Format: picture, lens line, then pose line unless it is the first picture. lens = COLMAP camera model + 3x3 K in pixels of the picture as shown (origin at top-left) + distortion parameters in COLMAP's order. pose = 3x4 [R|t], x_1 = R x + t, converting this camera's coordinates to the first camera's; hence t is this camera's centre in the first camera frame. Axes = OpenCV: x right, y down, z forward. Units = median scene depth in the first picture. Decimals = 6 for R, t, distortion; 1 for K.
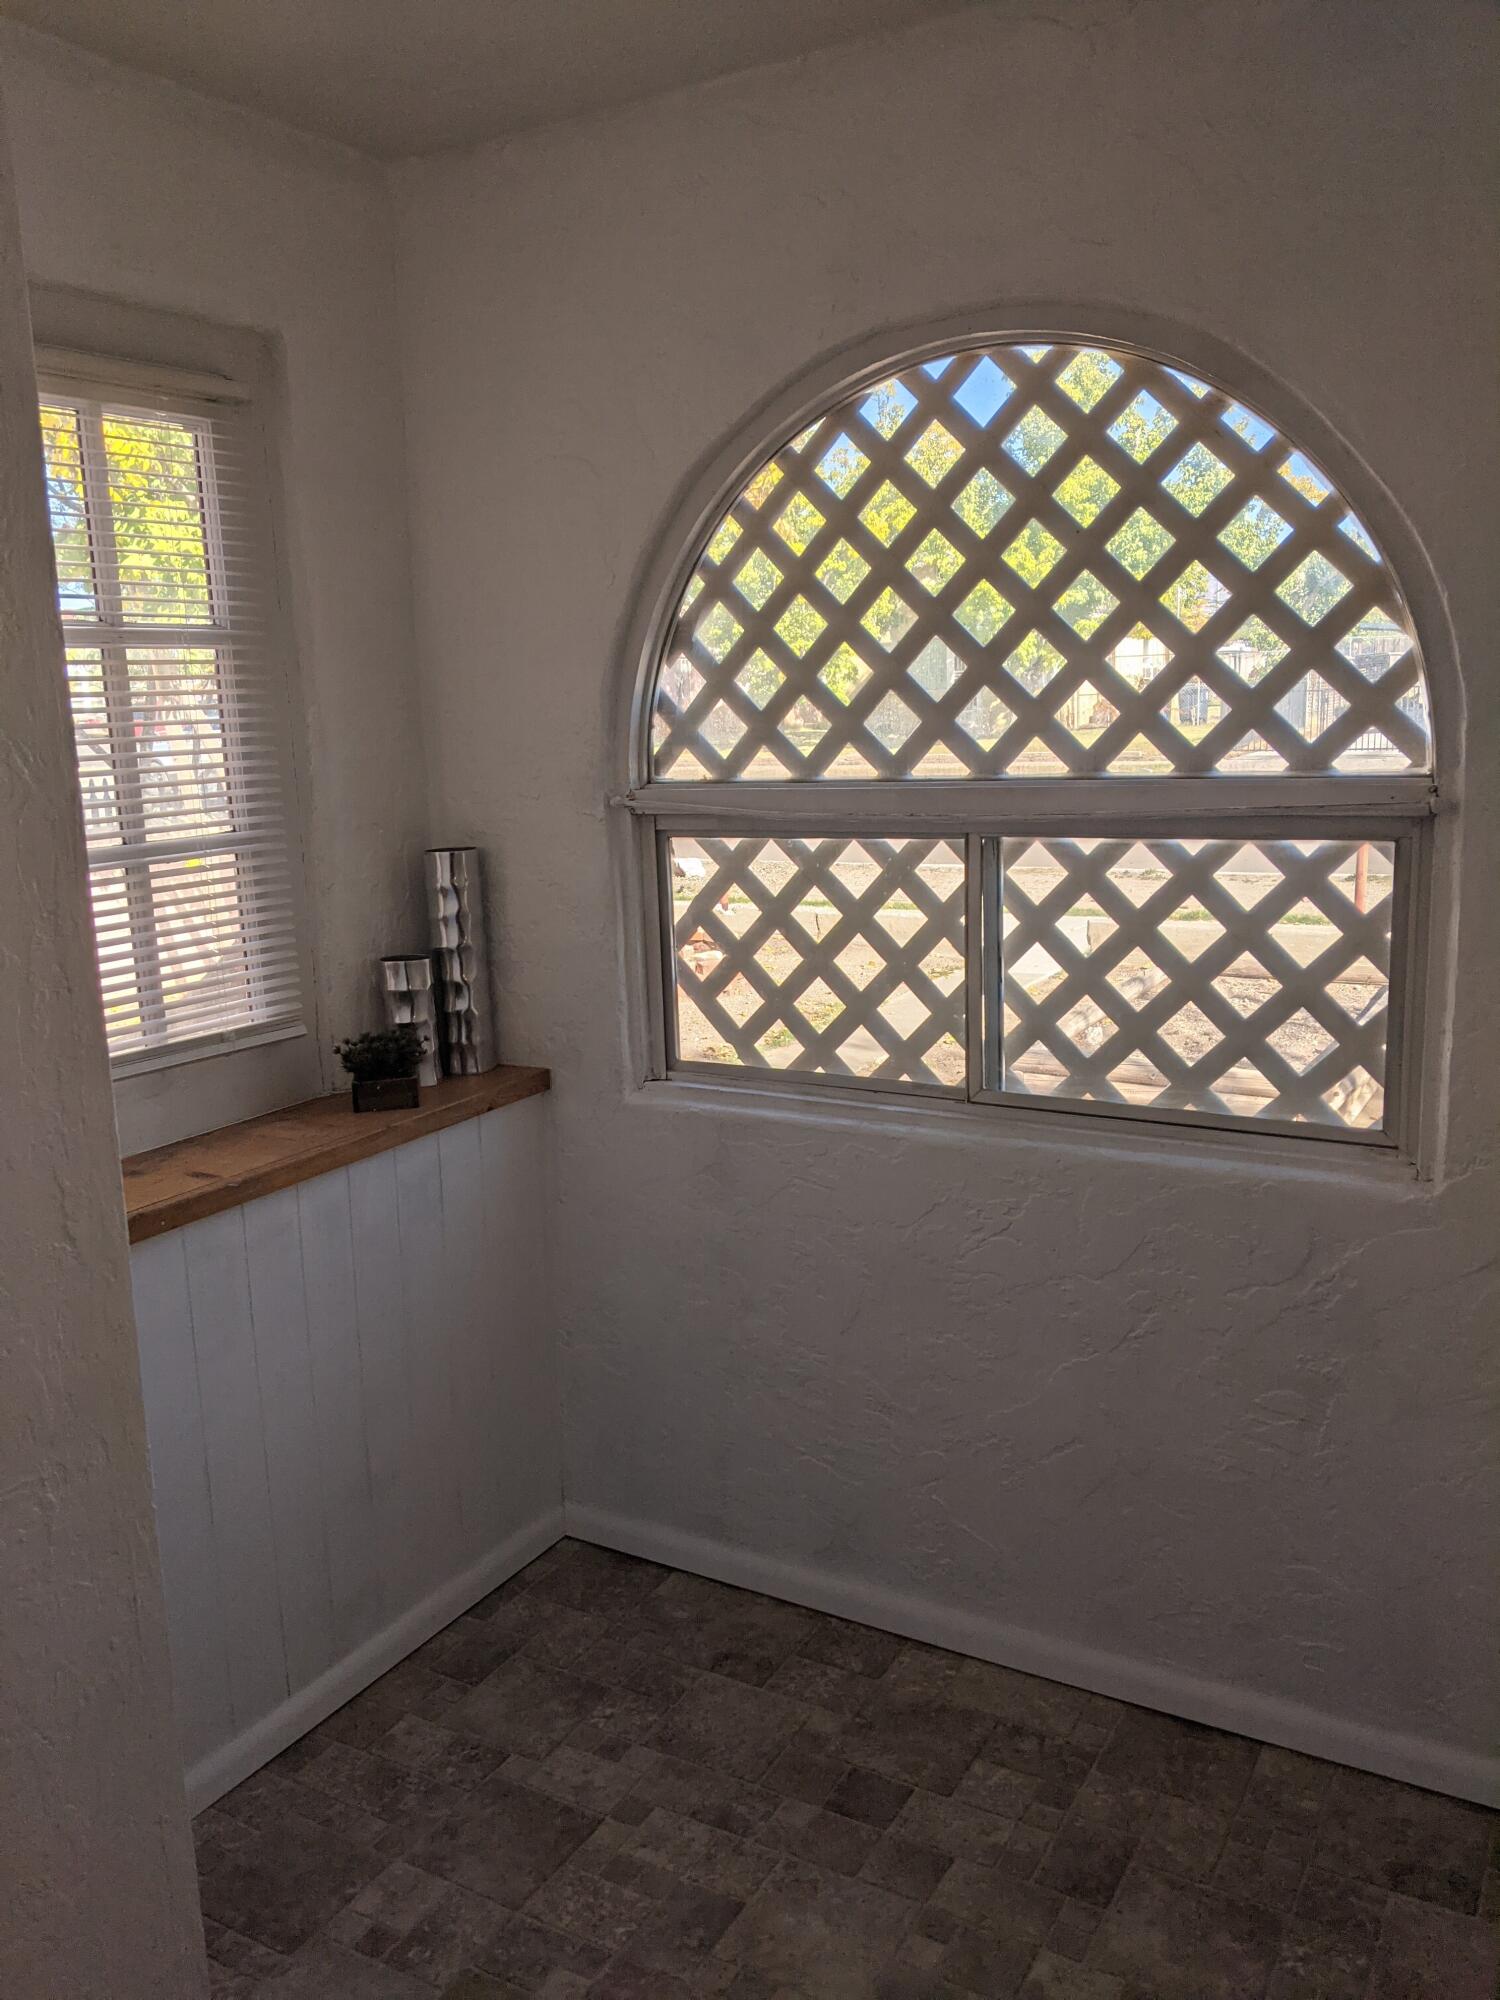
lens RADIAL K [[1622.9, 0, 716.4], [0, 1622.9, 1020.5], [0, 0, 1]] dist [0.119178, -0.221508]
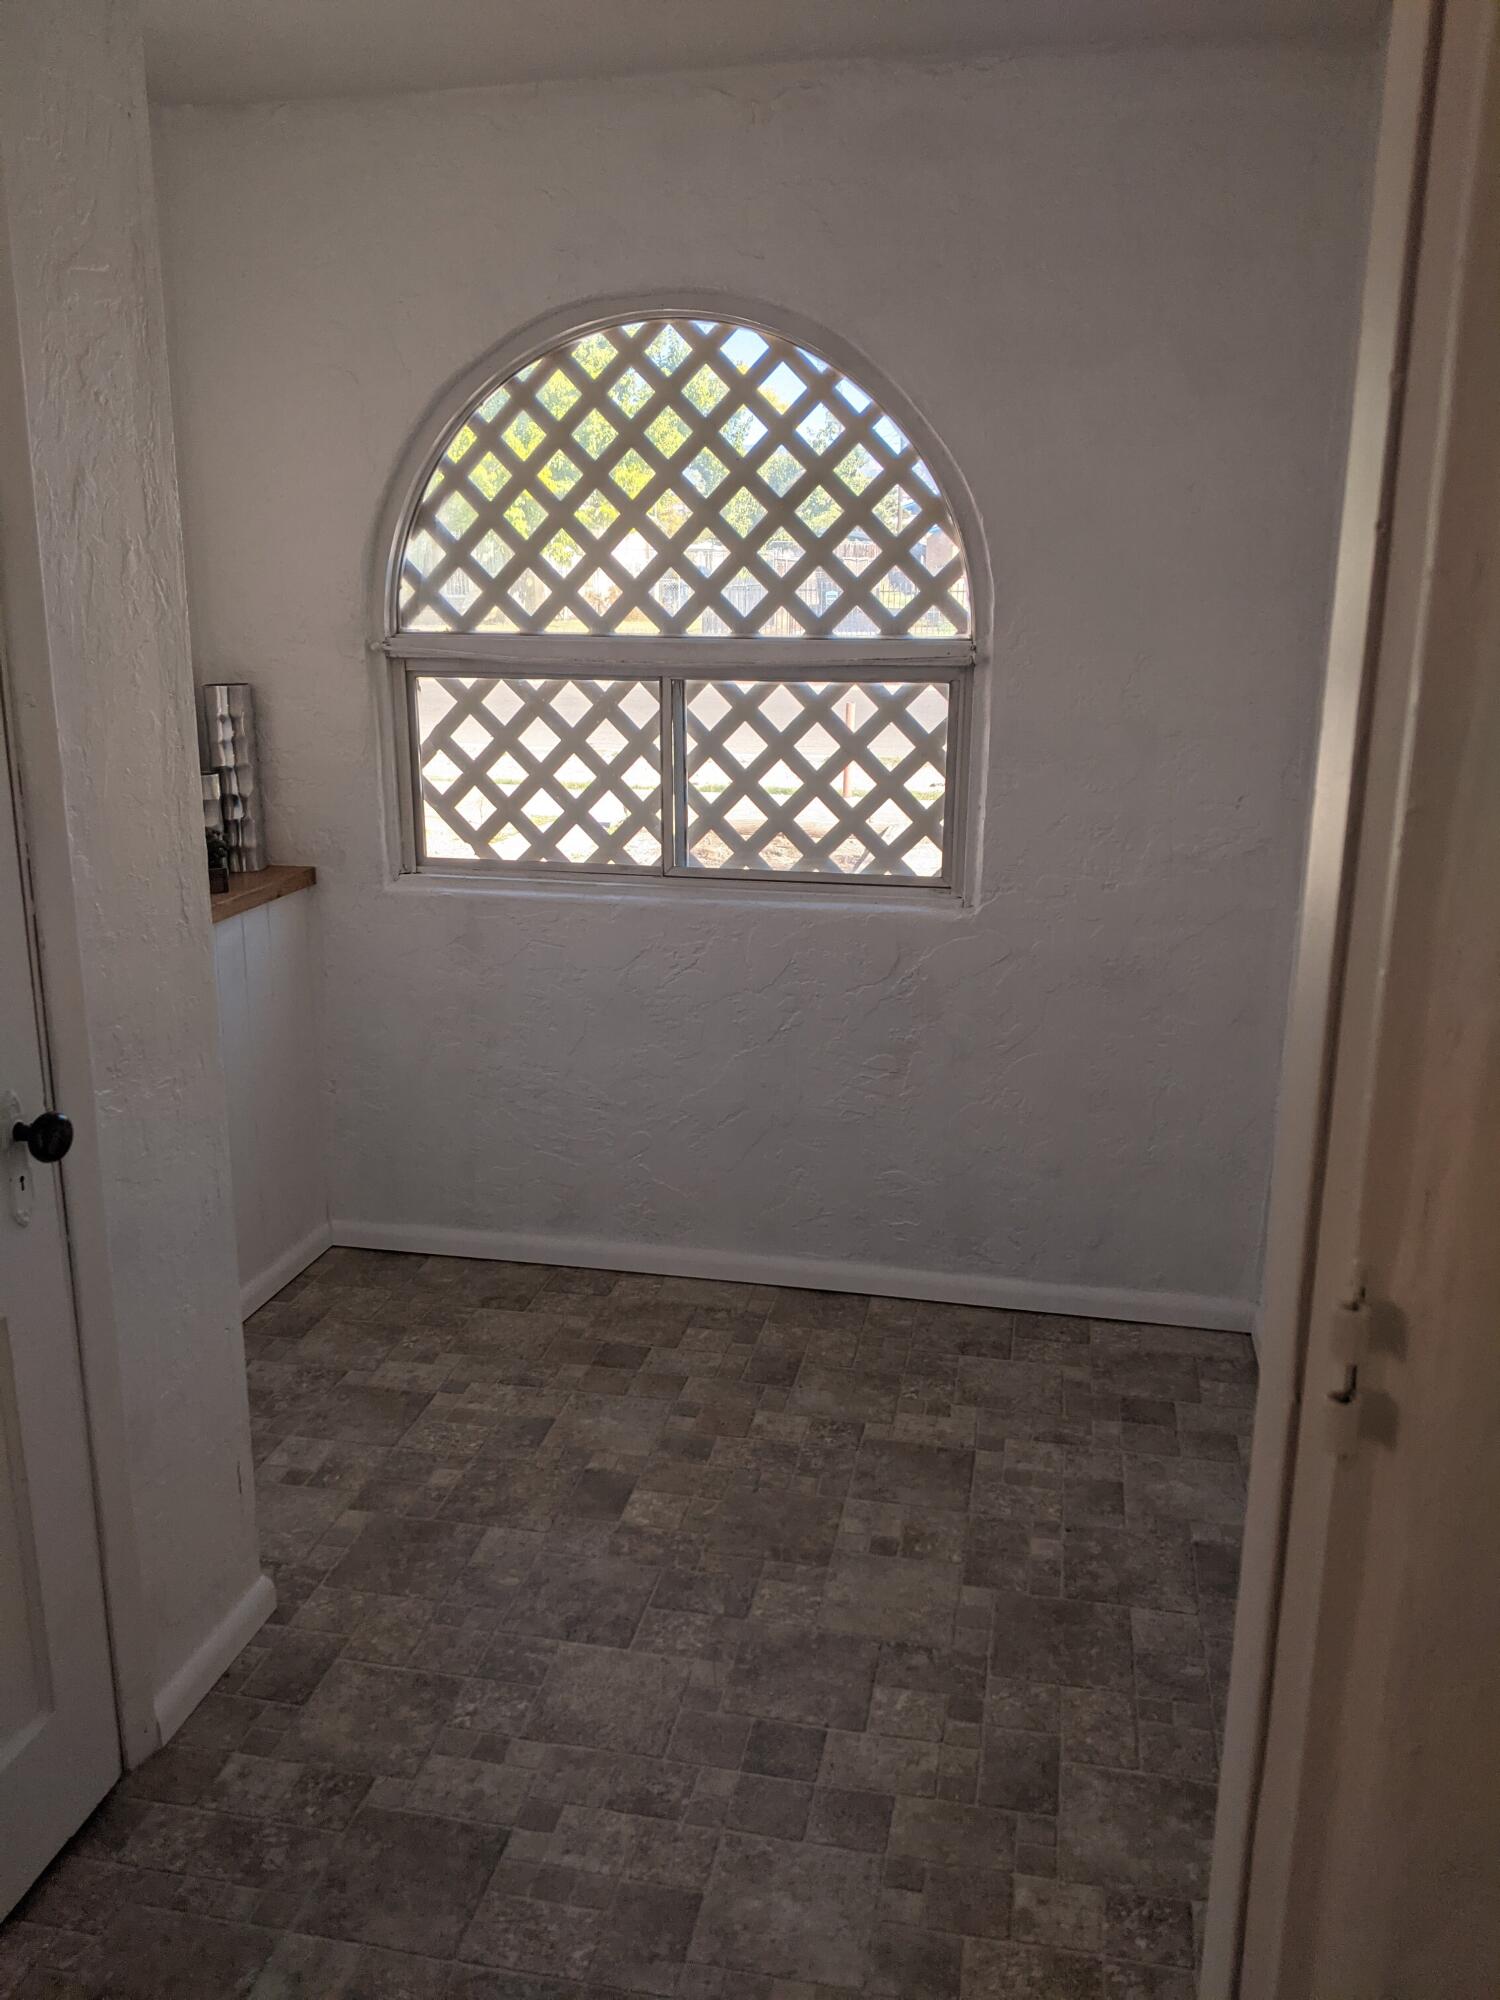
lens RADIAL K [[1601.1, 0, 753.4], [0, 1601.1, 1017.9], [0, 0, 1]] dist [0.117326, -0.273715]
pose [[0.942501, -0.047646, 0.330789, -0.236227], [0.027332, 0.997459, 0.065796, 0.085996], [-0.333084, -0.052972, 0.941408, -0.322002]]
